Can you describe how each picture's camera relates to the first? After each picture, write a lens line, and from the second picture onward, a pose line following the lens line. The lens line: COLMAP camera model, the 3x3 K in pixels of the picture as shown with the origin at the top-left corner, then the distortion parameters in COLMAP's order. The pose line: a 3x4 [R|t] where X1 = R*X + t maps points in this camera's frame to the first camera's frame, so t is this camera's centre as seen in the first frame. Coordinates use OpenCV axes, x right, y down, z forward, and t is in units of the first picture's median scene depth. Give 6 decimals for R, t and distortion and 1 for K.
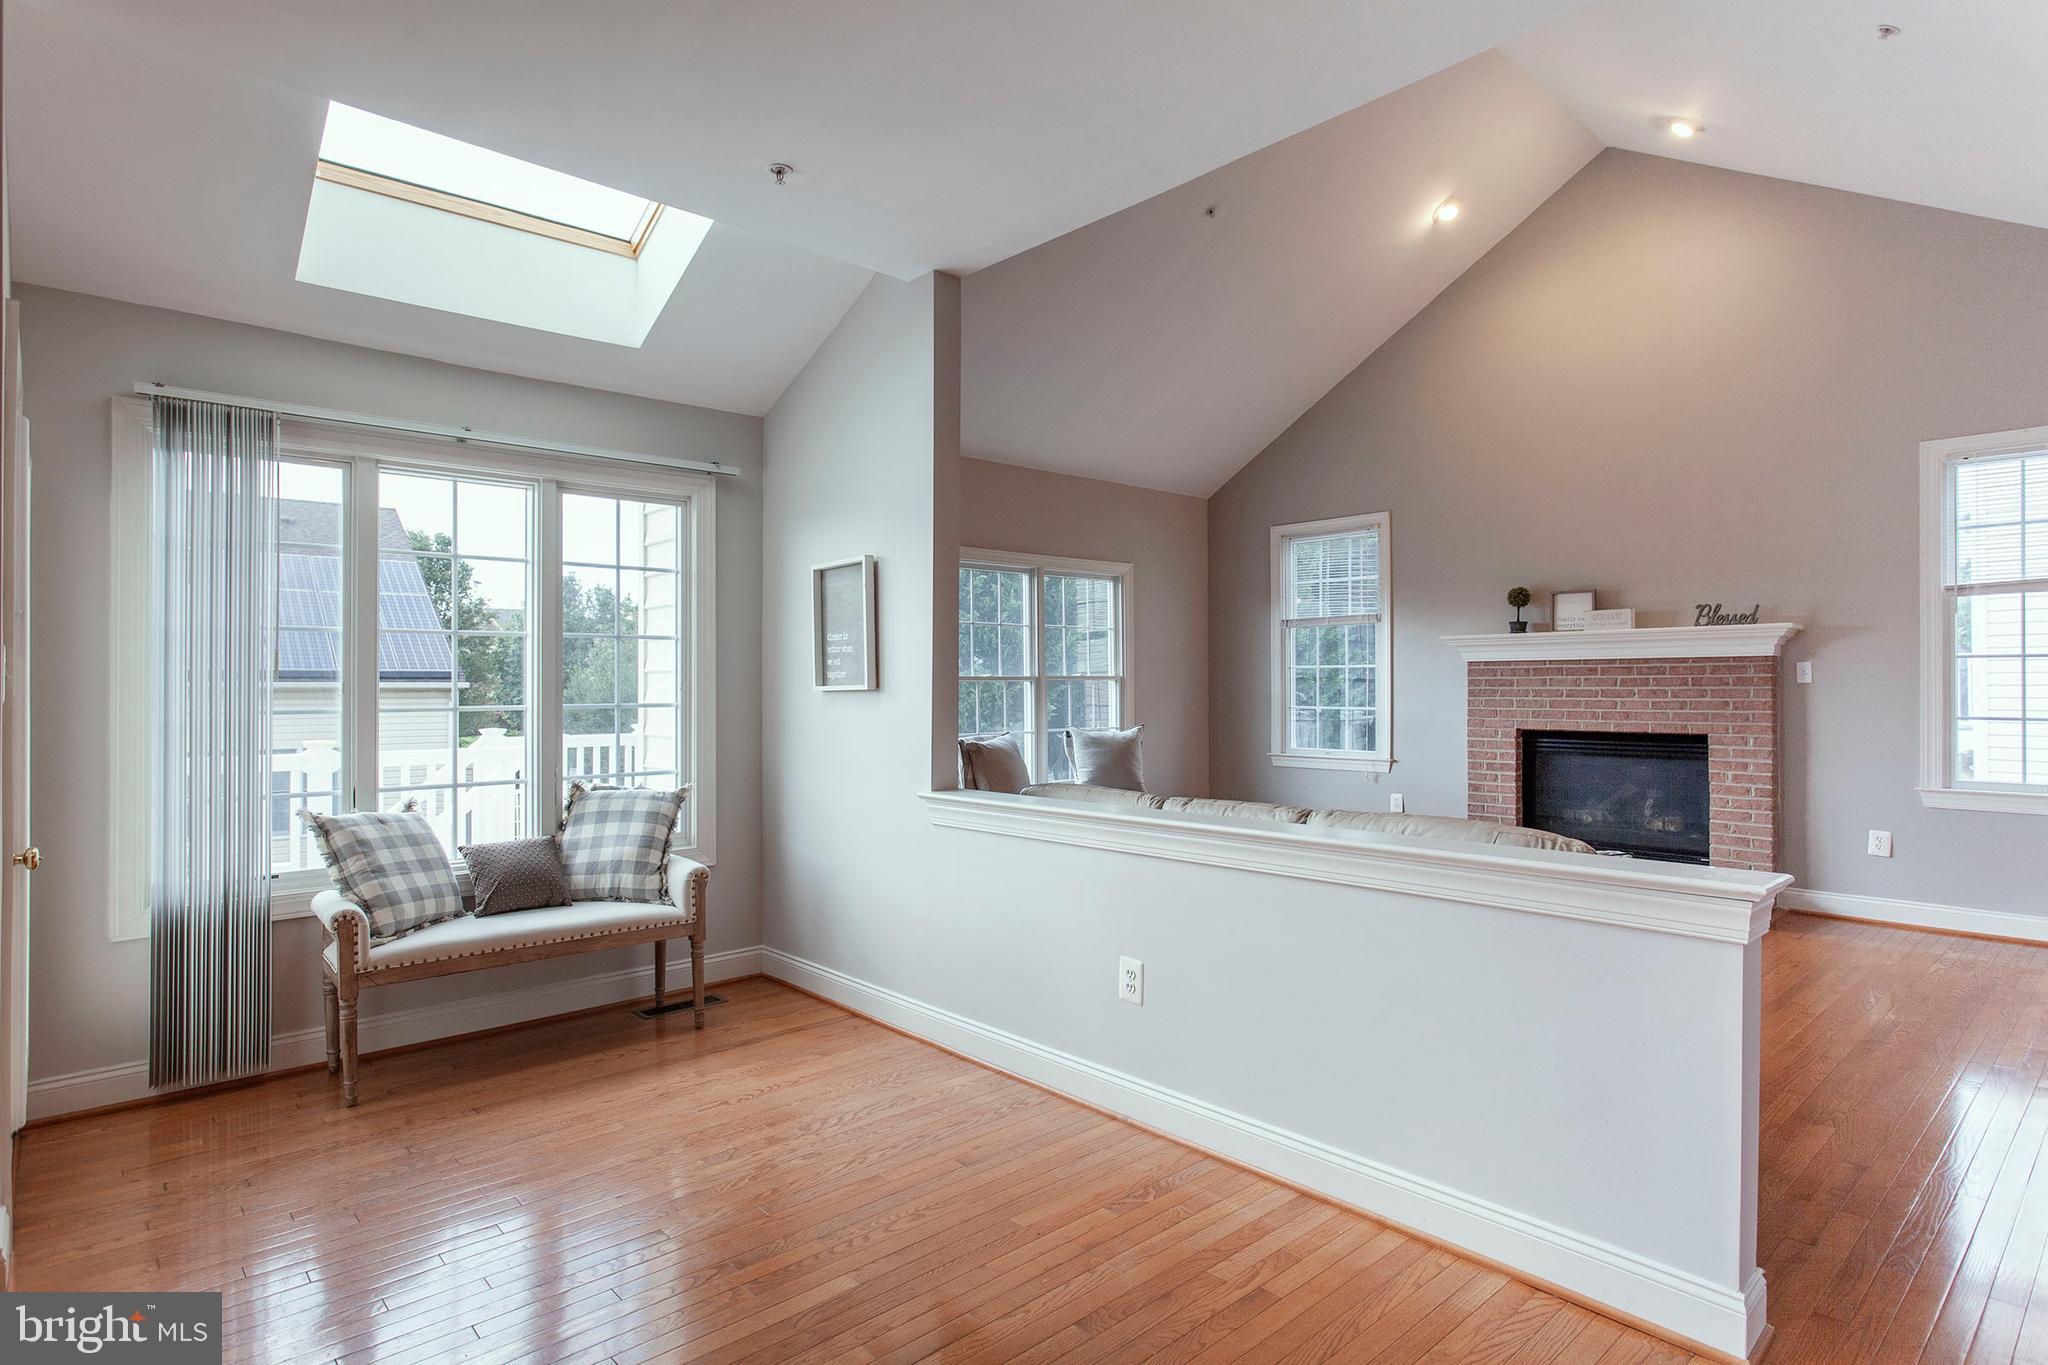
lens RADIAL K [[1086.4, 0, 1032.6], [0, 1086.4, 677.8], [0, 0, 1]] dist [-0.001820, 0.002484]
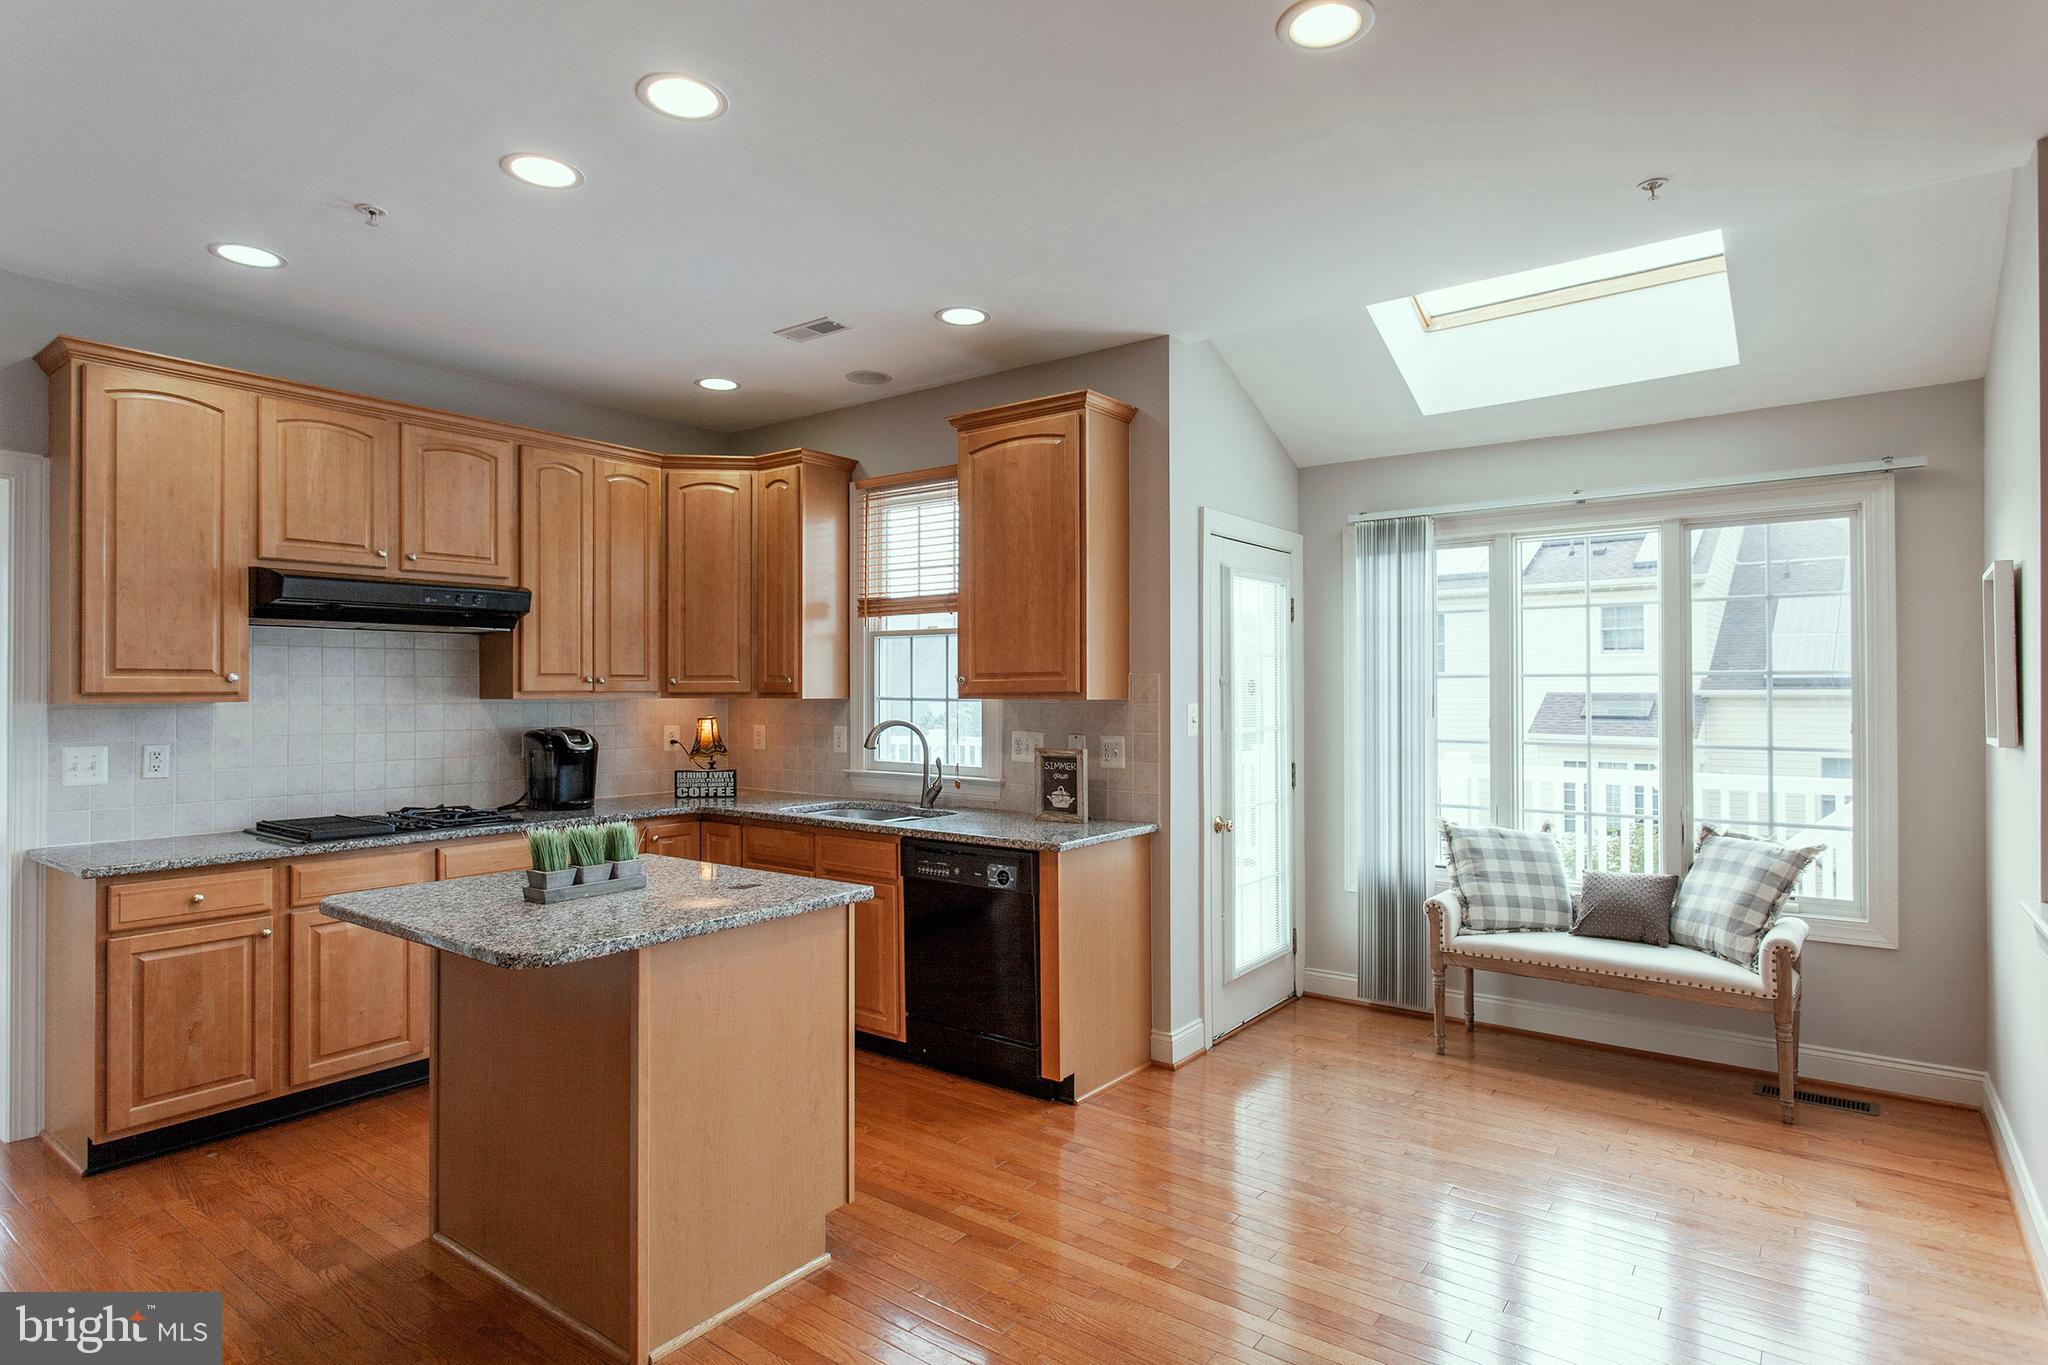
lens RADIAL K [[1086.4, 0, 1021.9], [0, 1086.4, 677.6], [0, 0, 1]] dist [-0.001820, 0.002484]
pose [[0.176925, -0.007802, -0.984193, 0.478890], [0.010398, 0.999928, -0.006058, -0.040775], [0.984169, -0.009162, 0.176993, 0.254607]]
